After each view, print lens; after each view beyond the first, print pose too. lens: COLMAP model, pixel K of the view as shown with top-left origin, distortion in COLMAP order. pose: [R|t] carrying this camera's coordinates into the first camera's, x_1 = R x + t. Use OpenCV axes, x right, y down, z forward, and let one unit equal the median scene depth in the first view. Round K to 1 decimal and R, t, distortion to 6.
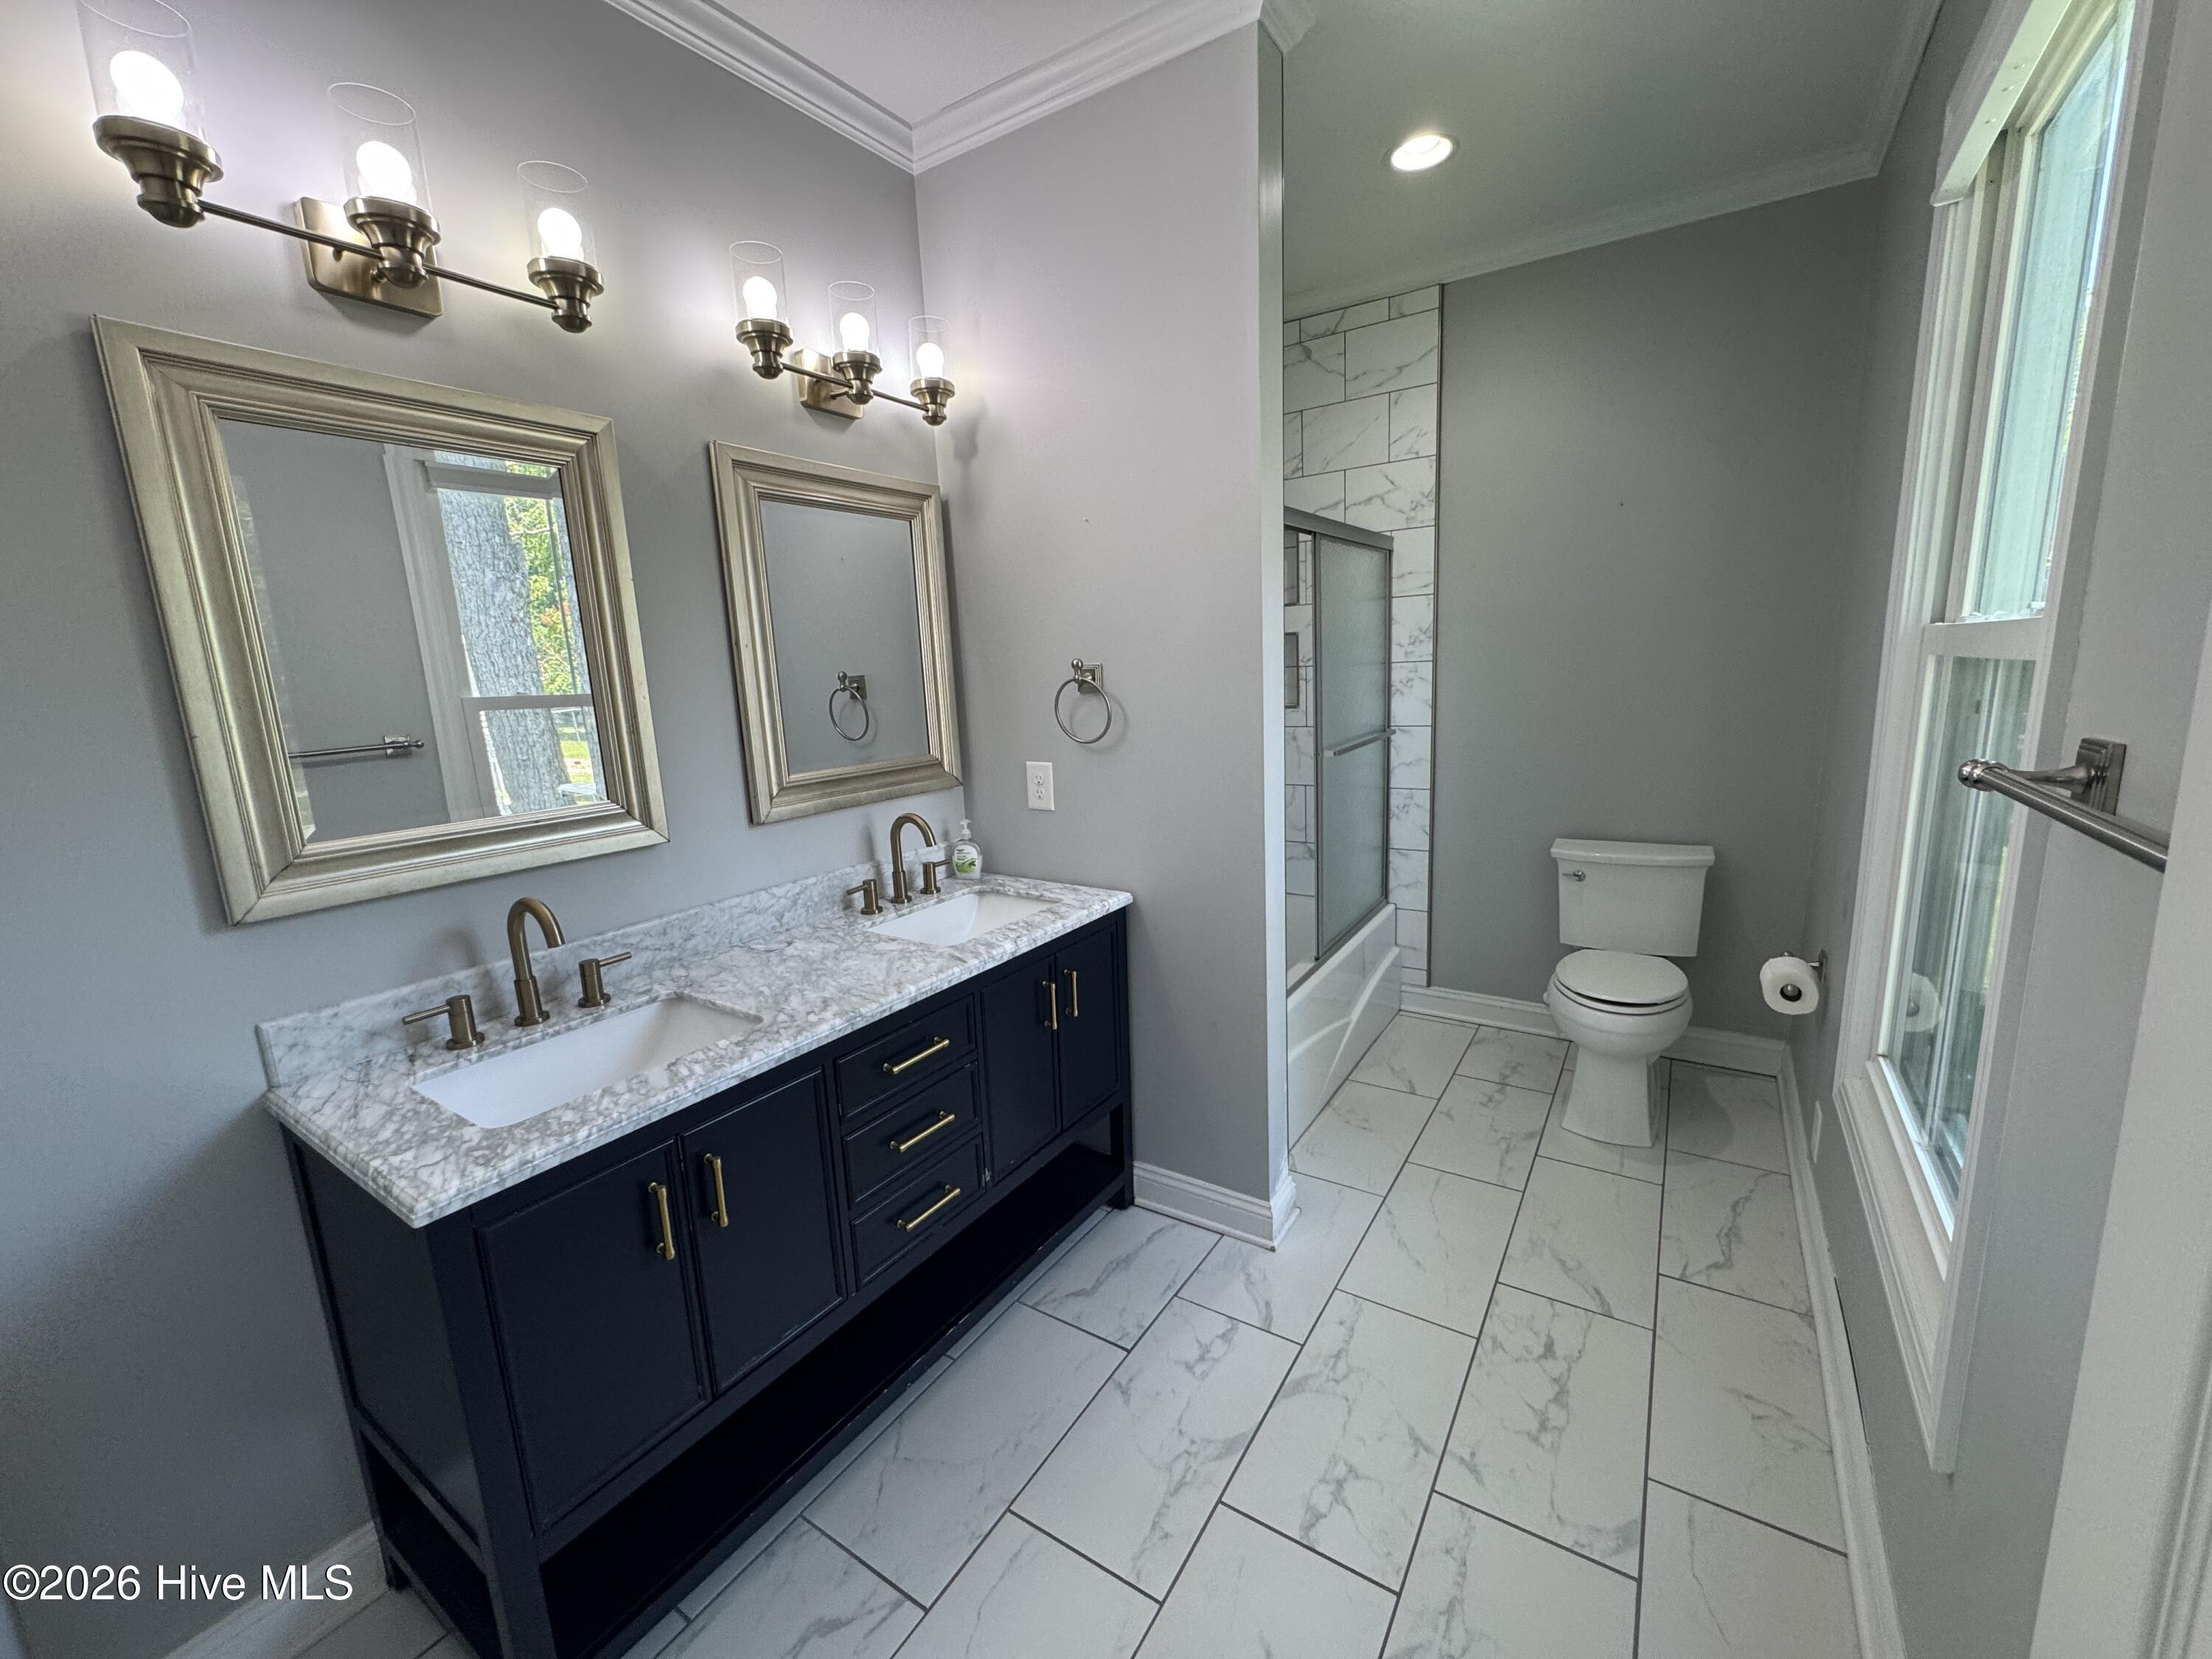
lens RADIAL K [[884.7, 0, 1106.0], [0, 884.7, 829.5], [0, 0, 1]] dist [-0.001425, 0.000713]
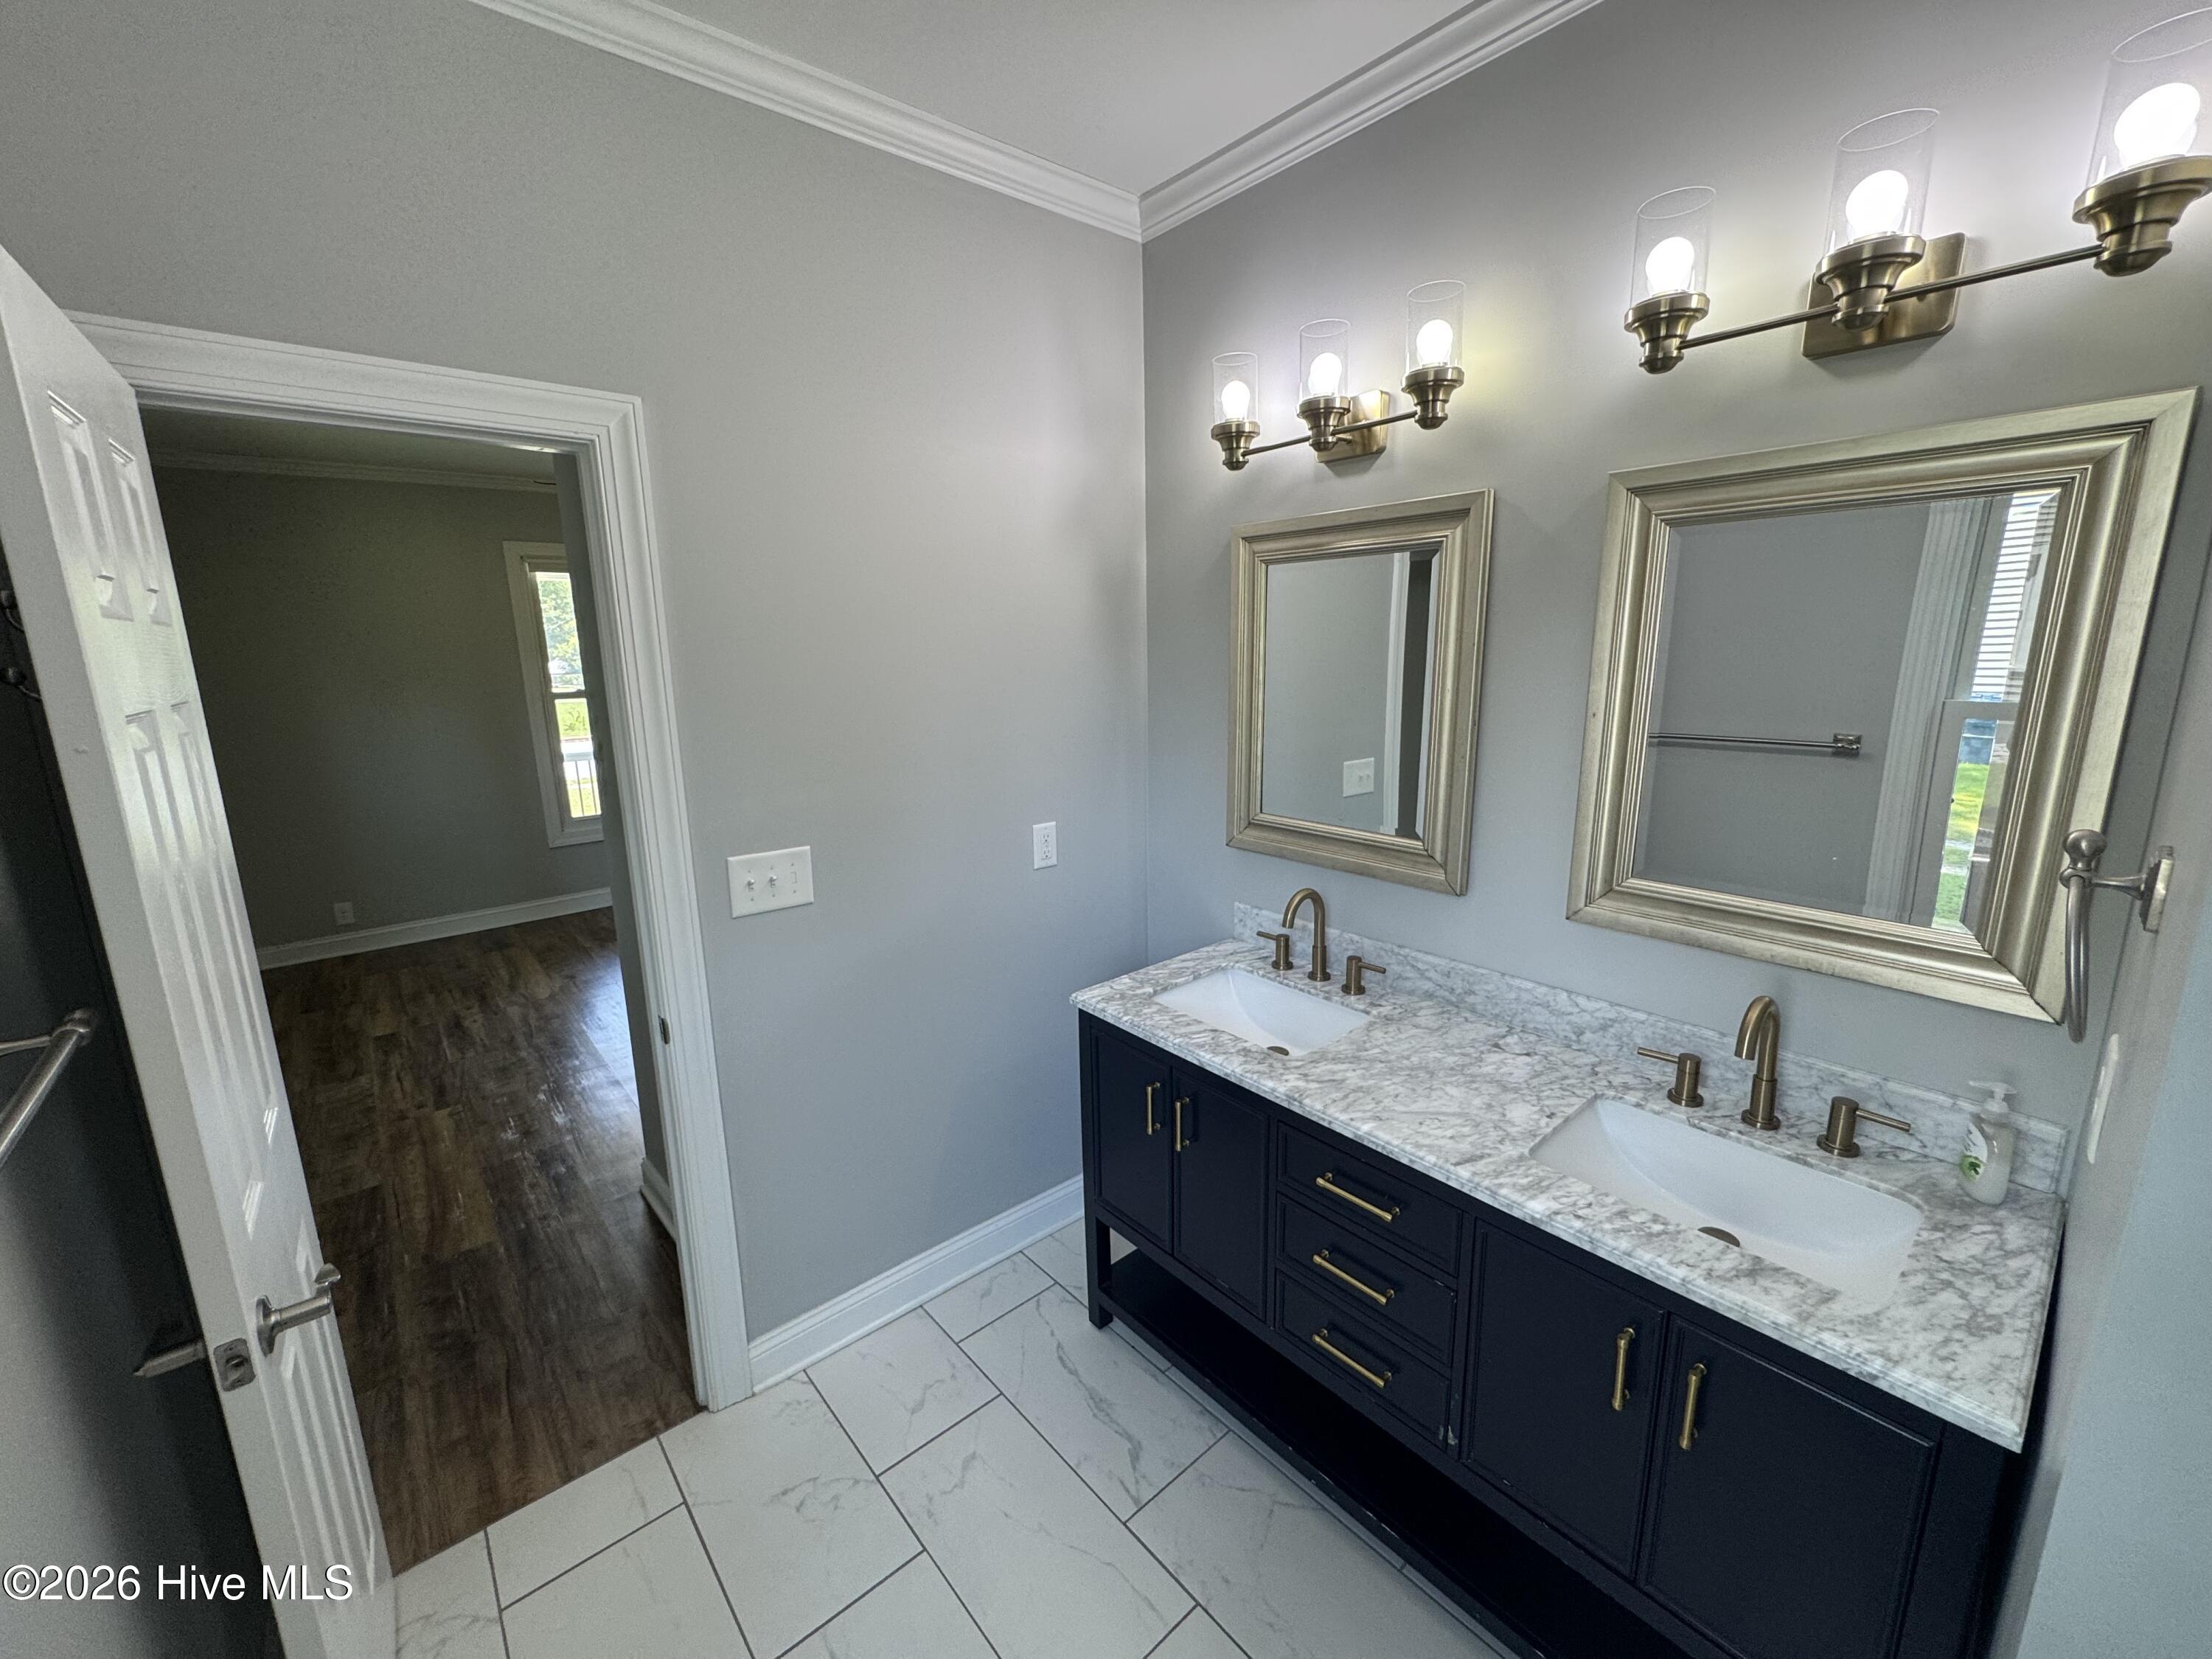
lens RADIAL K [[884.7, 0, 1106.0], [0, 884.7, 829.5], [0, 0, 1]] dist [-0.001425, 0.000713]
pose [[-0.271407, 0.245425, -0.930647, 0.567249], [-0.147308, 0.944957, 0.292159, -0.304036], [0.951125, 0.216386, -0.220315, 0.828443]]
